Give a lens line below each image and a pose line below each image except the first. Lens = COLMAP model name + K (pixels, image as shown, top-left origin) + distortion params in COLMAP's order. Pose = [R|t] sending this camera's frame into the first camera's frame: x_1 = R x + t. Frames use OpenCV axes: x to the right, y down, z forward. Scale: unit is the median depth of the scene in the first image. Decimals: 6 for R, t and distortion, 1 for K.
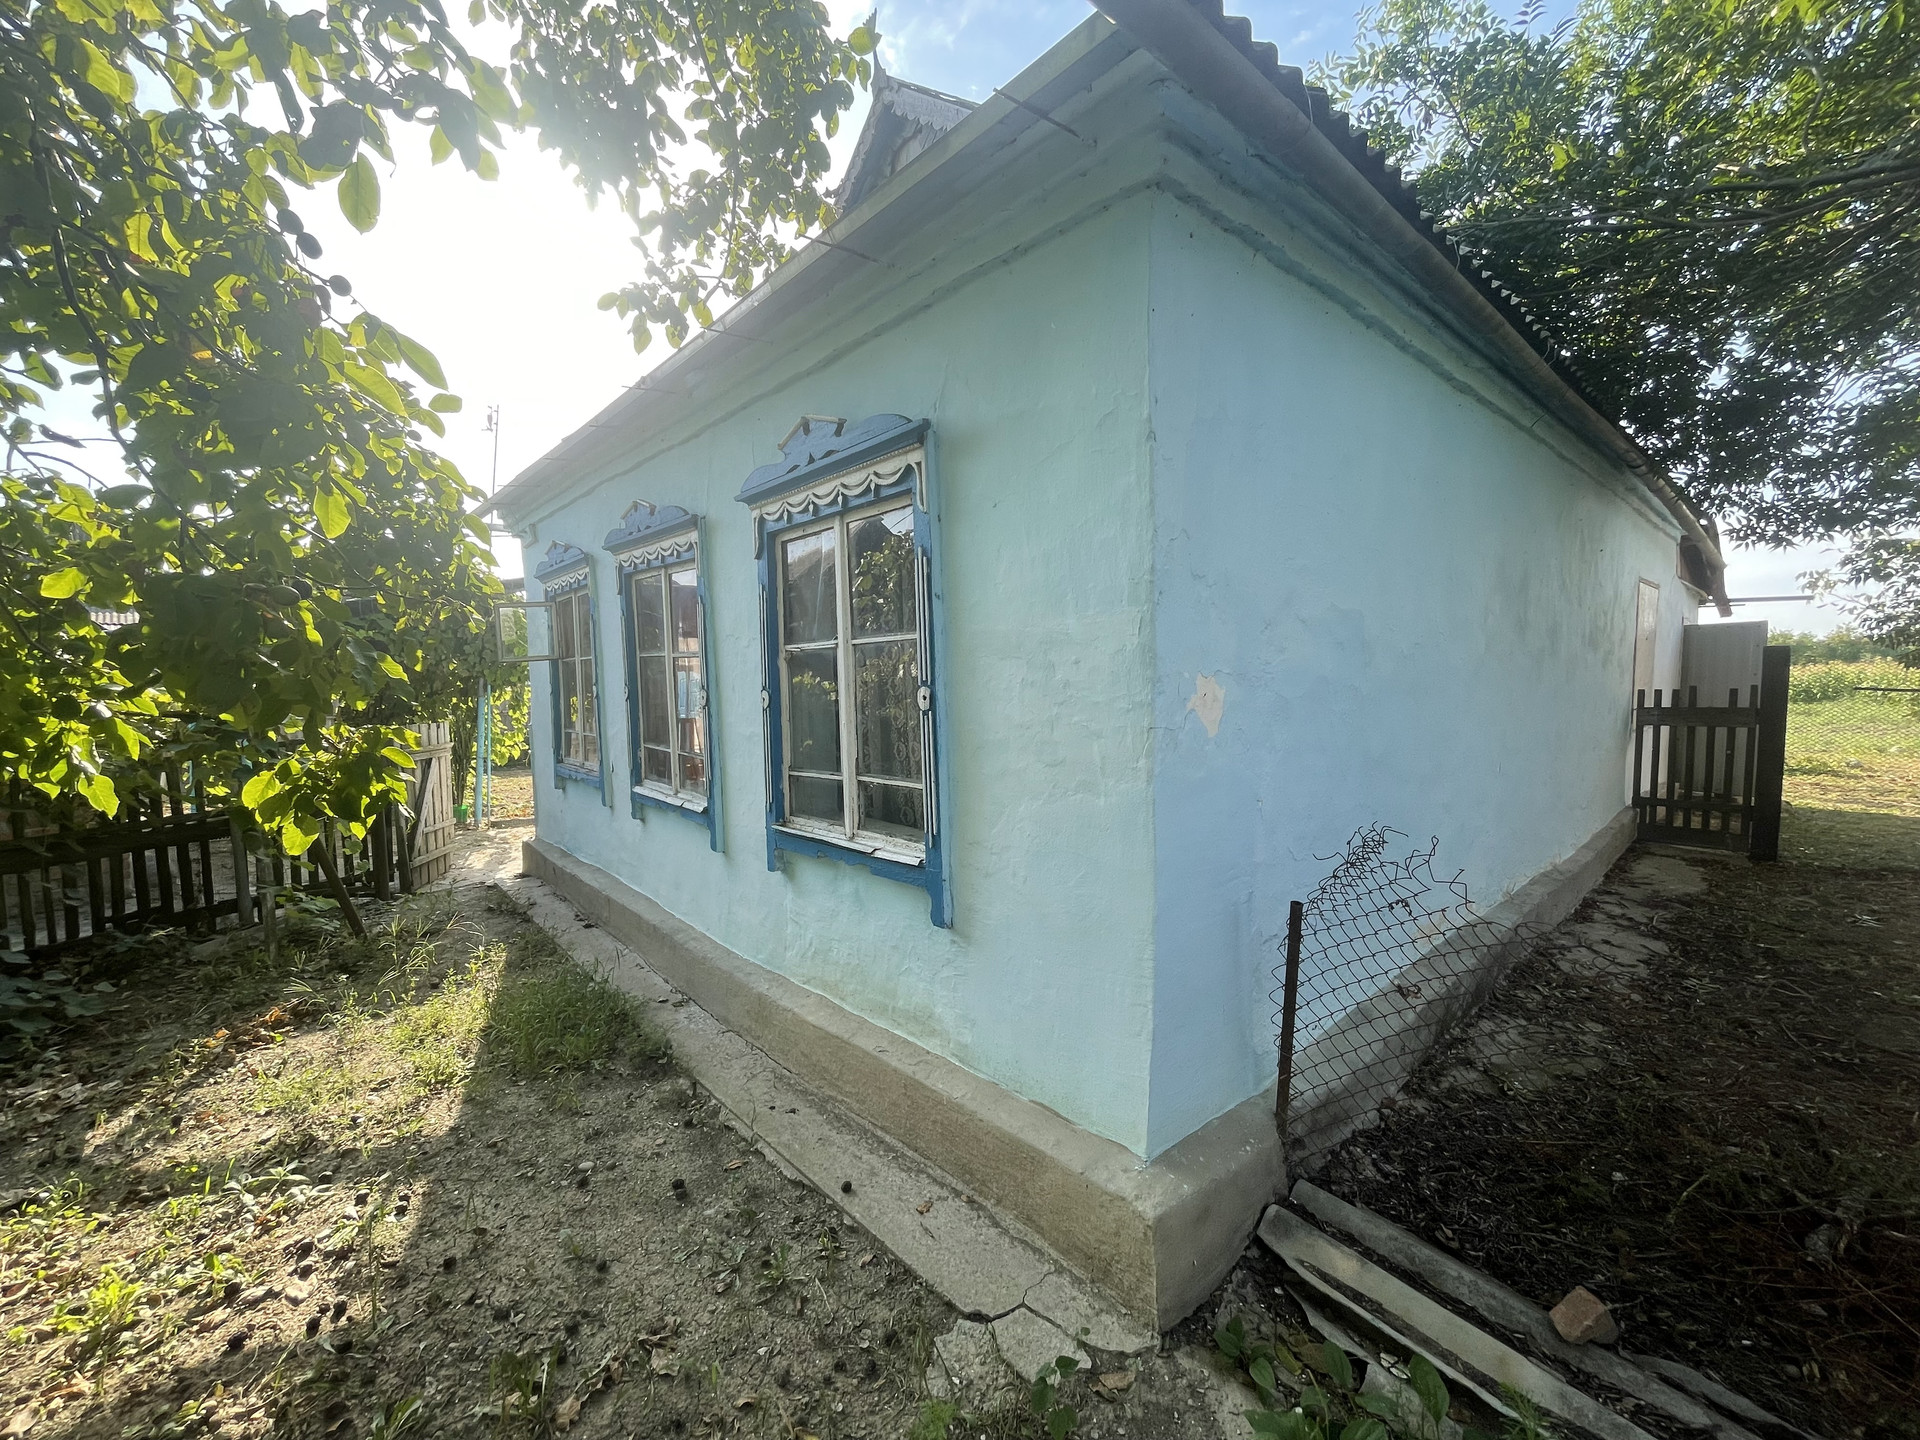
lens RADIAL K [[786.9, 0, 953.5], [0, 786.9, 720.6], [0, 0, 1]] dist [0.010661, -0.003541]
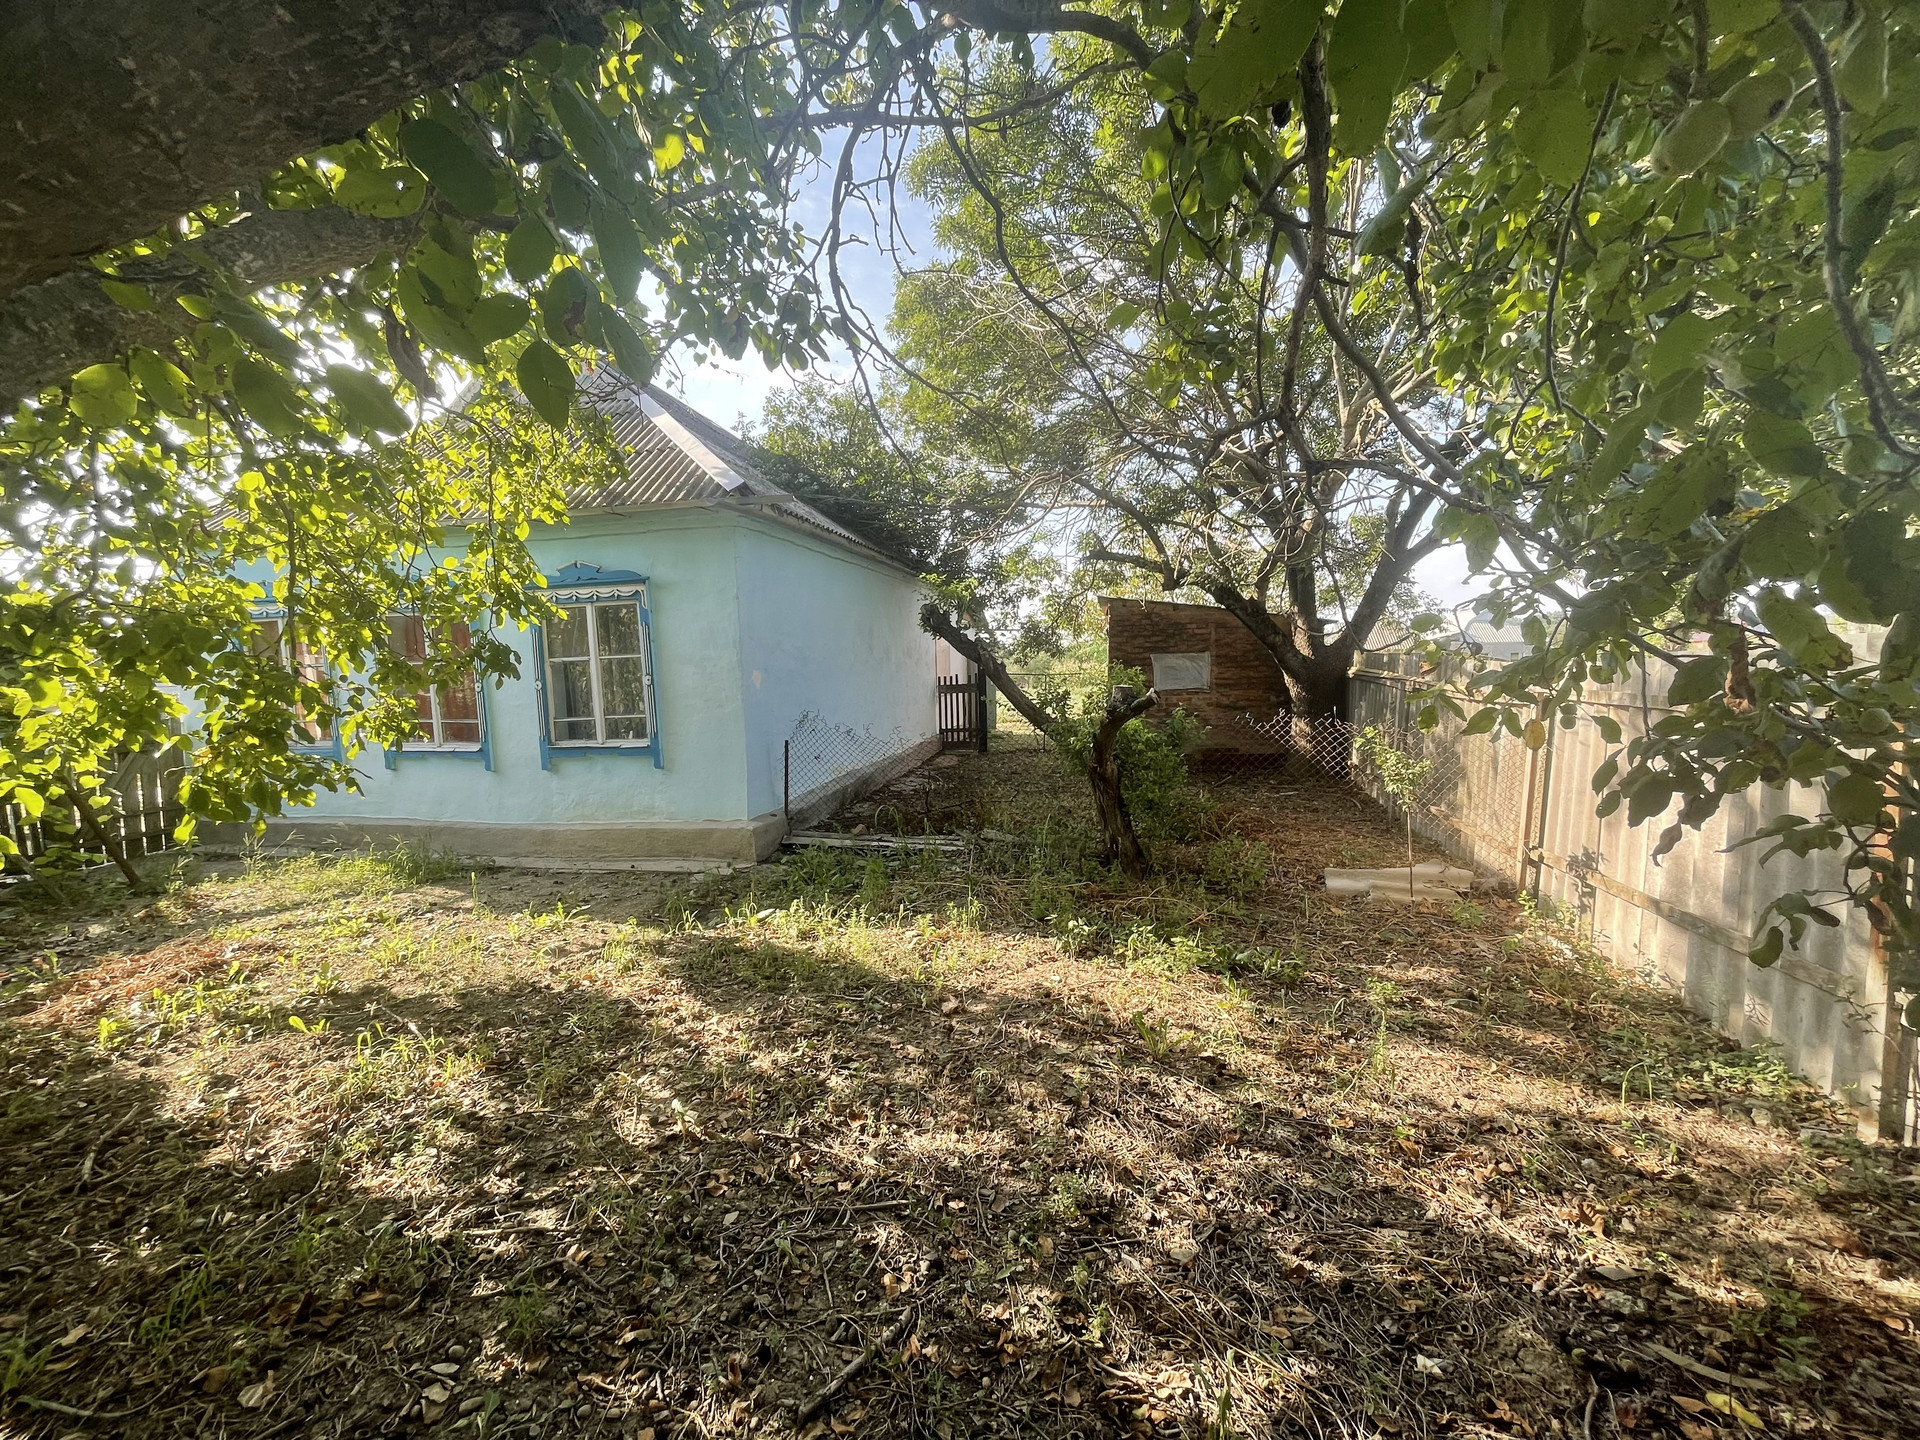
lens RADIAL K [[786.9, 0, 953.5], [0, 786.9, 720.6], [0, 0, 1]] dist [0.010661, -0.003541]
pose [[0.813525, -0.049553, 0.579415, -0.700842], [0.052192, 0.998564, 0.012121, 0.120318], [-0.579184, 0.020380, 0.814942, -1.625957]]
